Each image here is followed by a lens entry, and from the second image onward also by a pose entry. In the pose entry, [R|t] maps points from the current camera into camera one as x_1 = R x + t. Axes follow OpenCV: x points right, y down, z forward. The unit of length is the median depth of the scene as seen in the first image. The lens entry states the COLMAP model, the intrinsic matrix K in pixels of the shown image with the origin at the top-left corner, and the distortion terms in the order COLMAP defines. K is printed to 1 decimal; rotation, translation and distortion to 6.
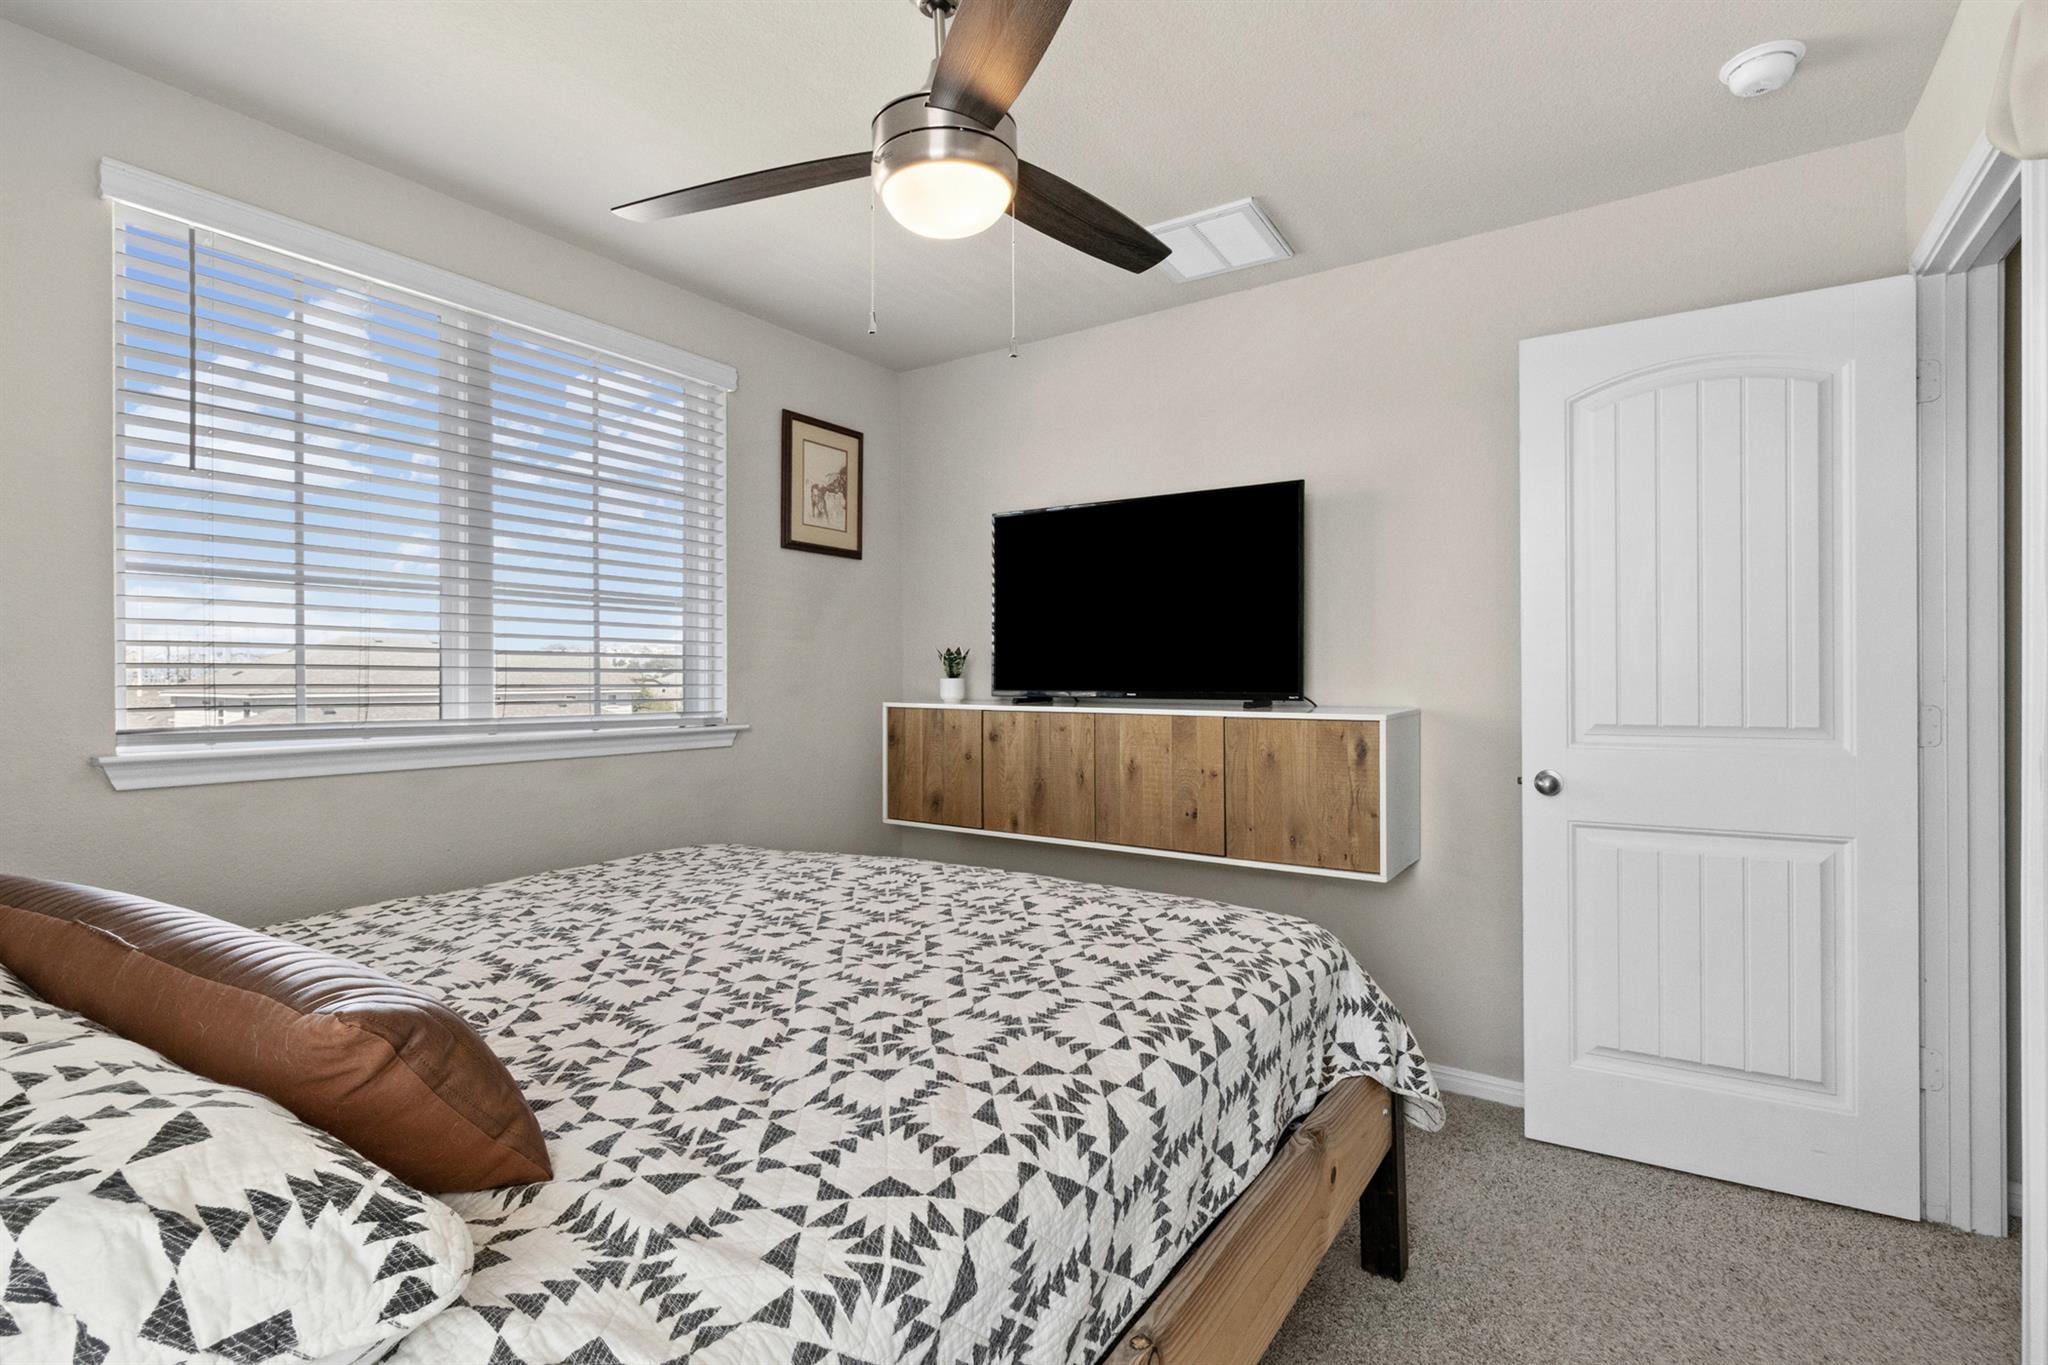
lens RADIAL K [[940.1, 0, 1028.6], [0, 940.1, 670.6], [0, 0, 1]] dist [-0.004865, -0.001354]
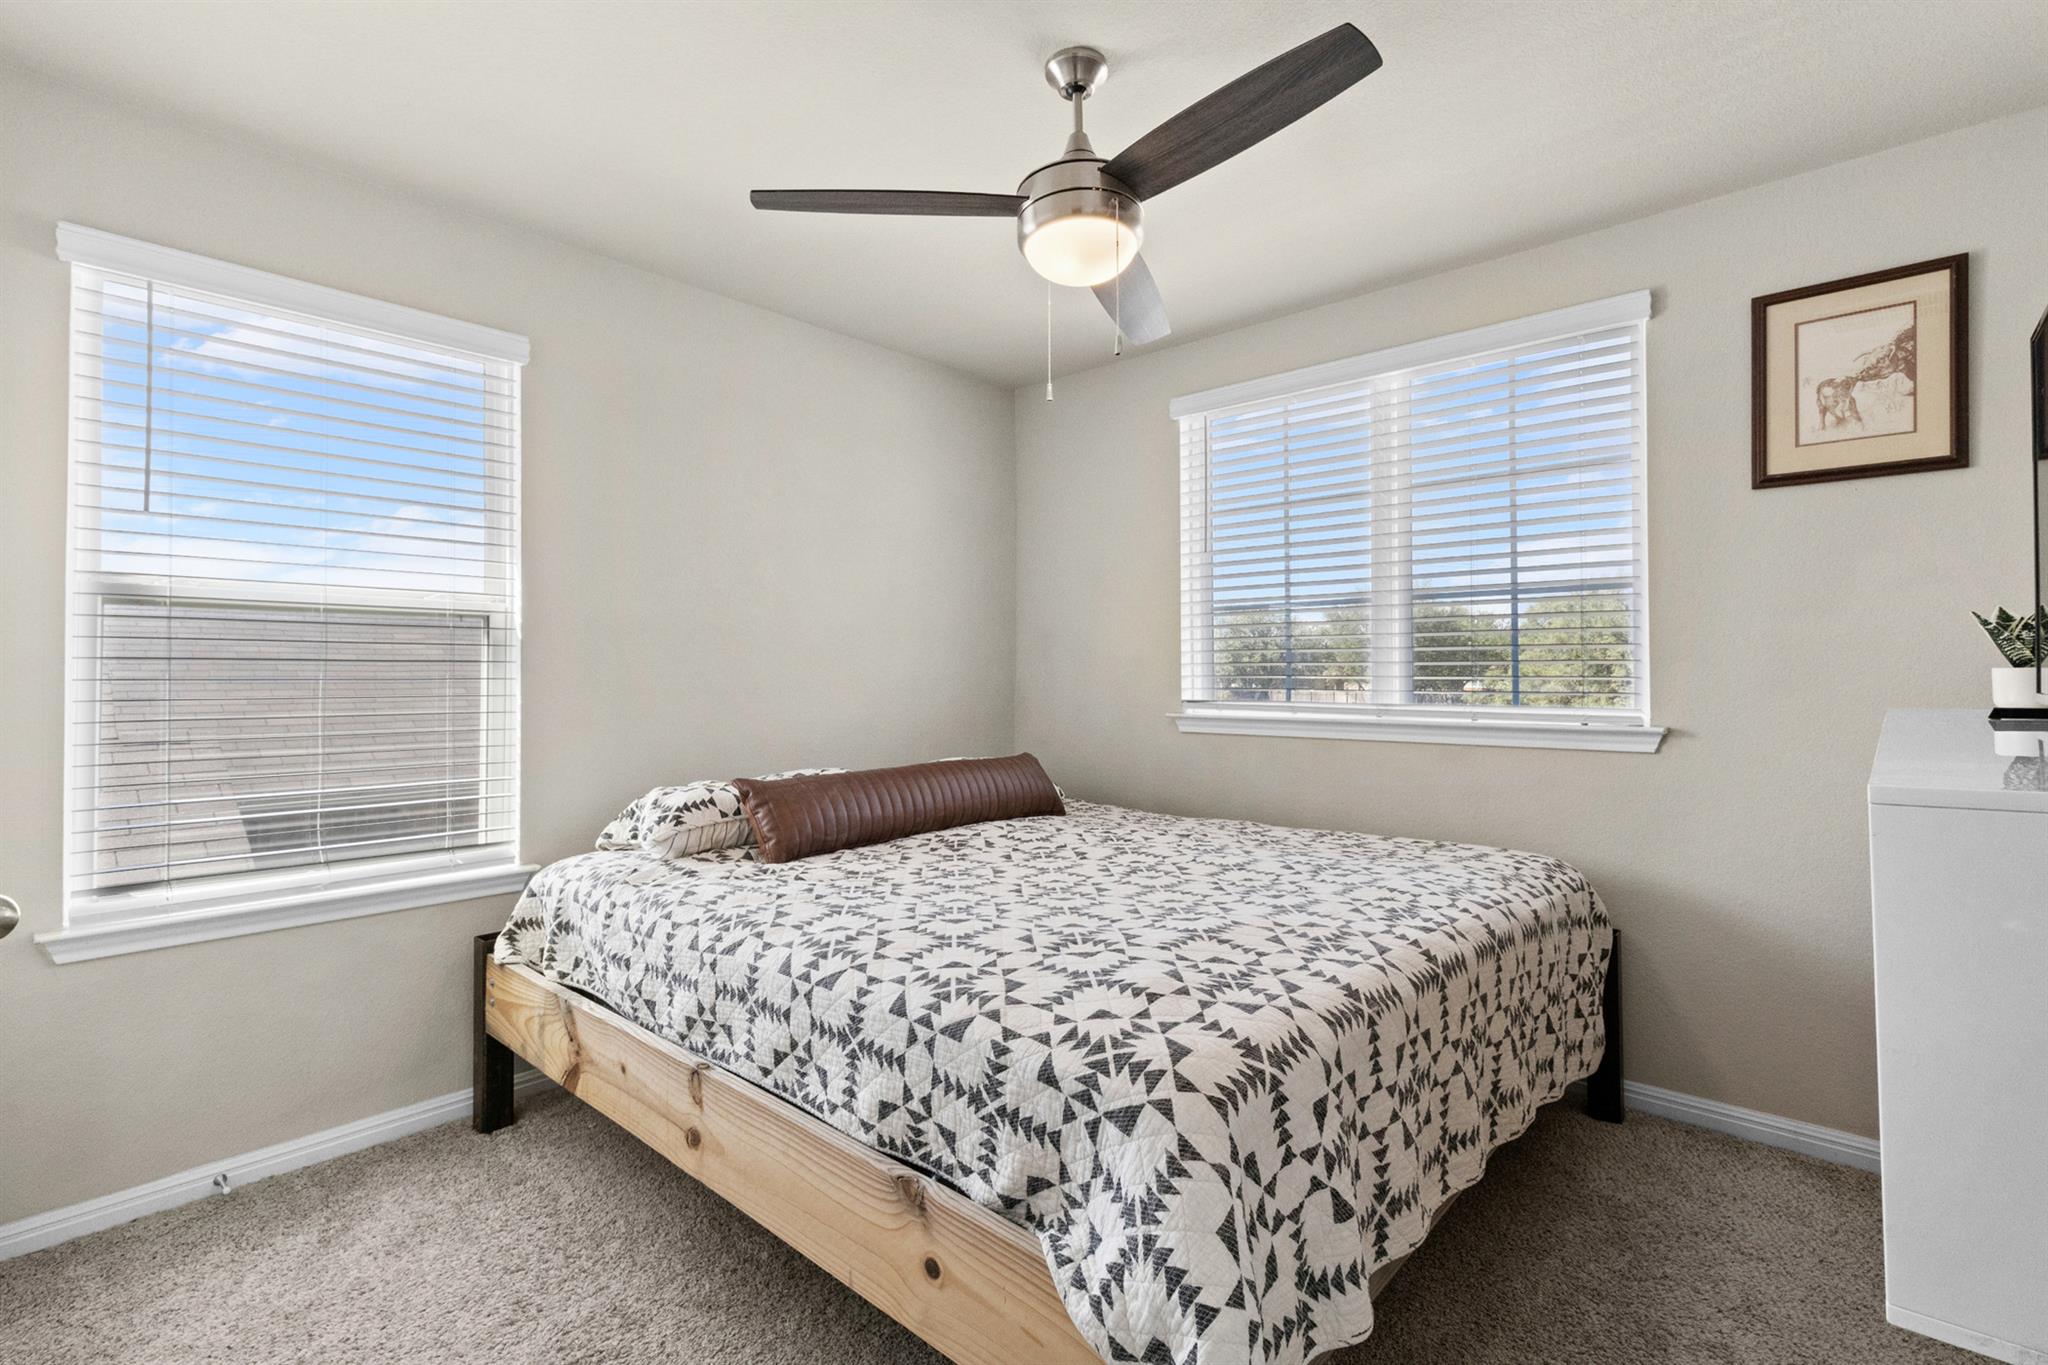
lens RADIAL K [[940.1, 0, 1021.3], [0, 940.1, 678.7], [0, 0, 1]] dist [-0.004865, -0.001354]
pose [[-0.136200, -0.004952, -0.990669, 0.527776], [0.001858, 0.999984, -0.005254, 0.018195], [0.990680, -0.002557, -0.136189, 0.535097]]
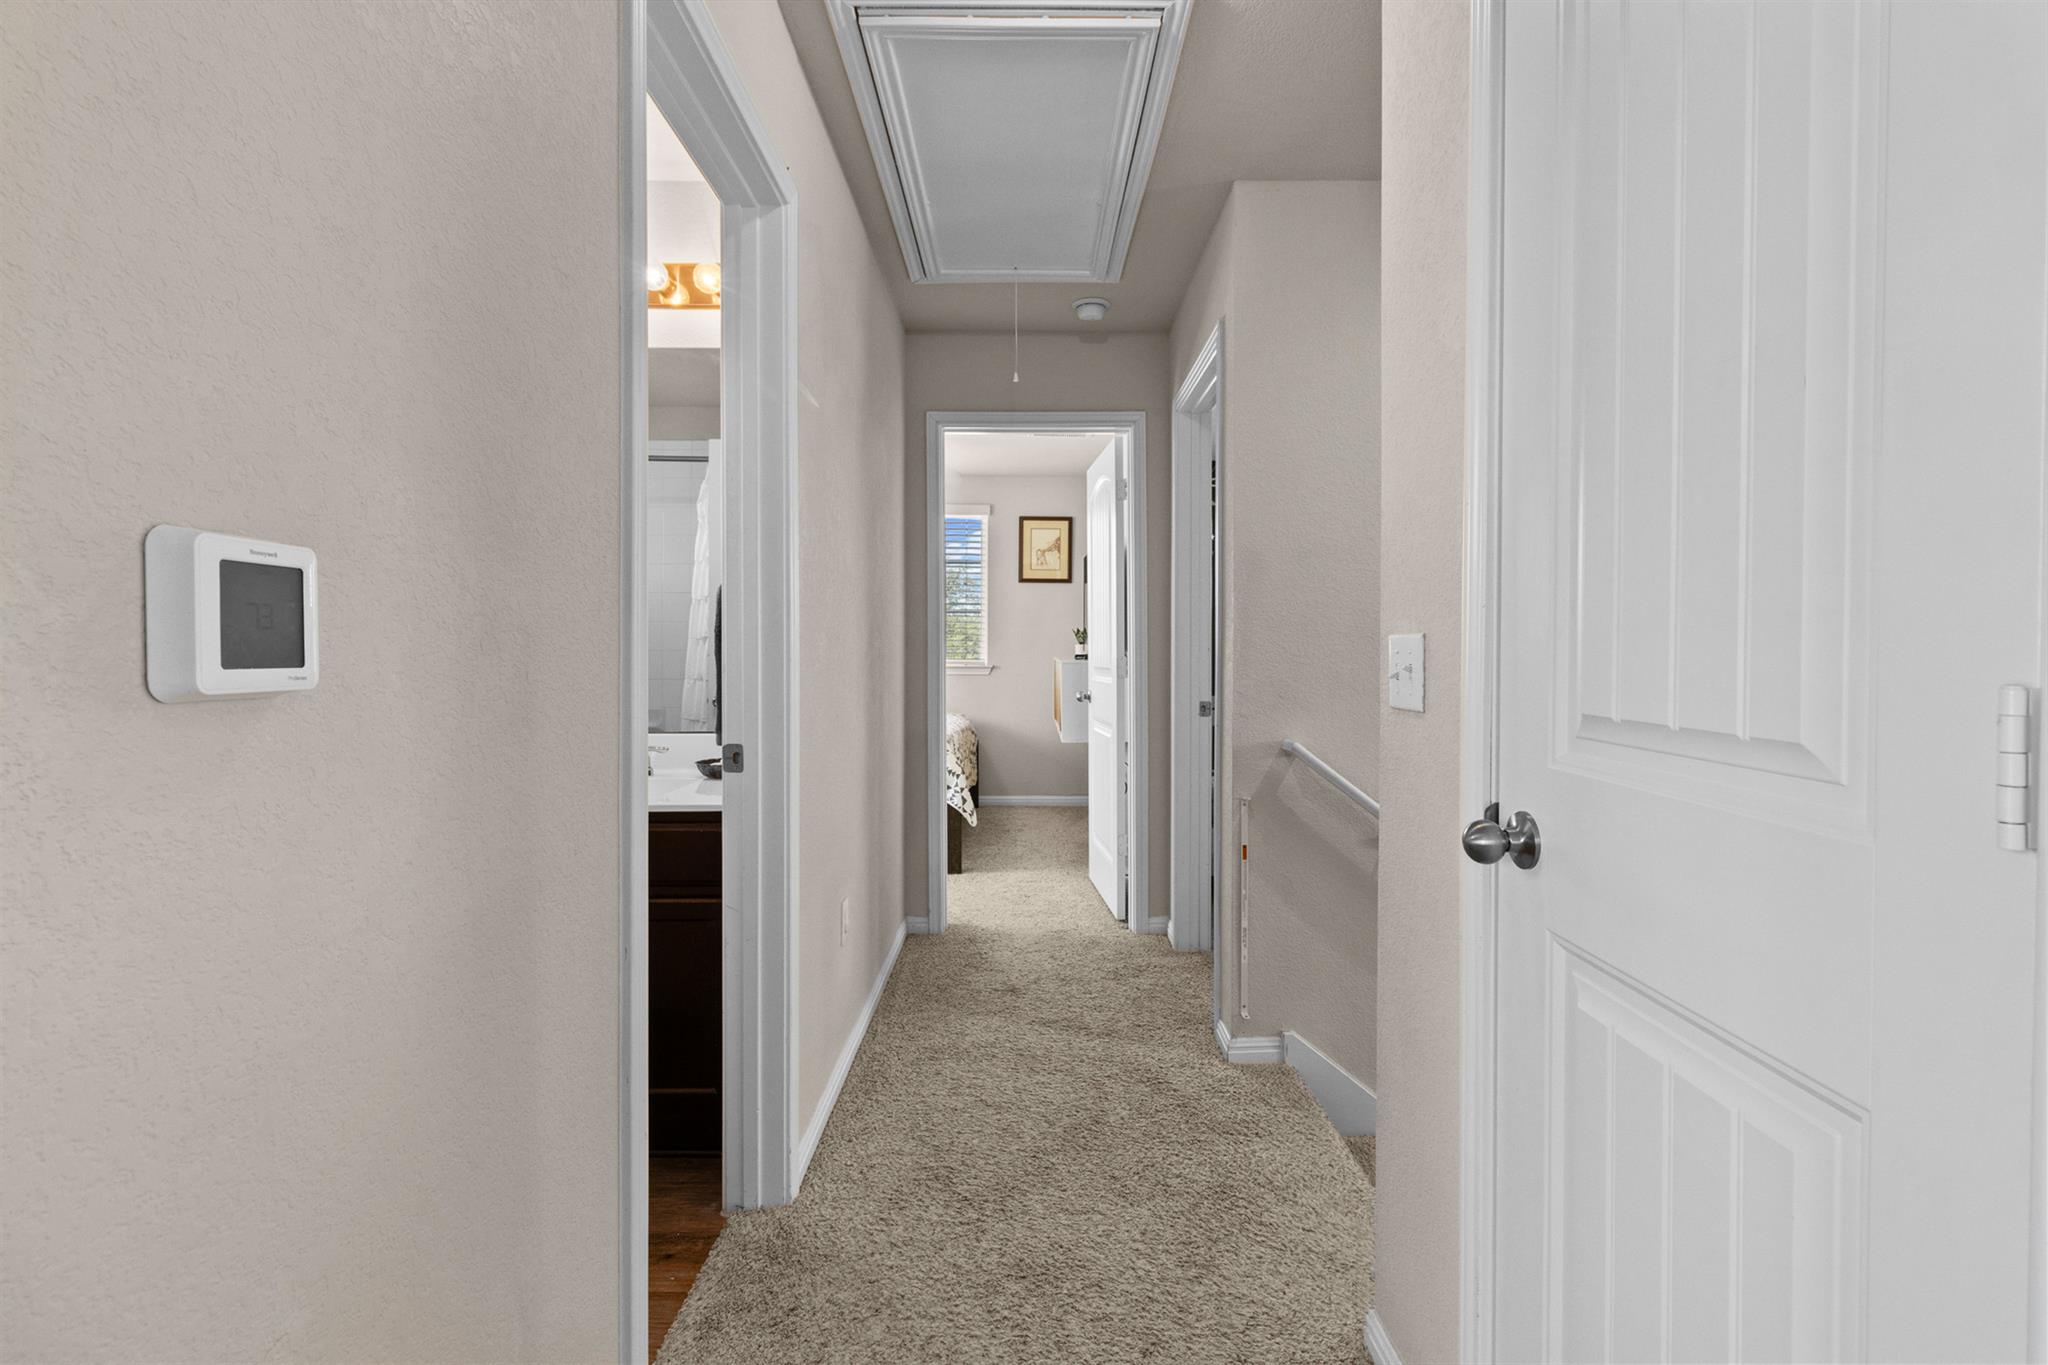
lens RADIAL K [[940.1, 0, 1027.1], [0, 940.1, 678.7], [0, 0, 1]] dist [-0.004865, -0.001354]
pose [[0.573745, 0.013292, -0.818926, 1.467591], [-0.003308, 0.999898, 0.013912, 0.055258], [0.819027, -0.005273, 0.573731, -0.193061]]
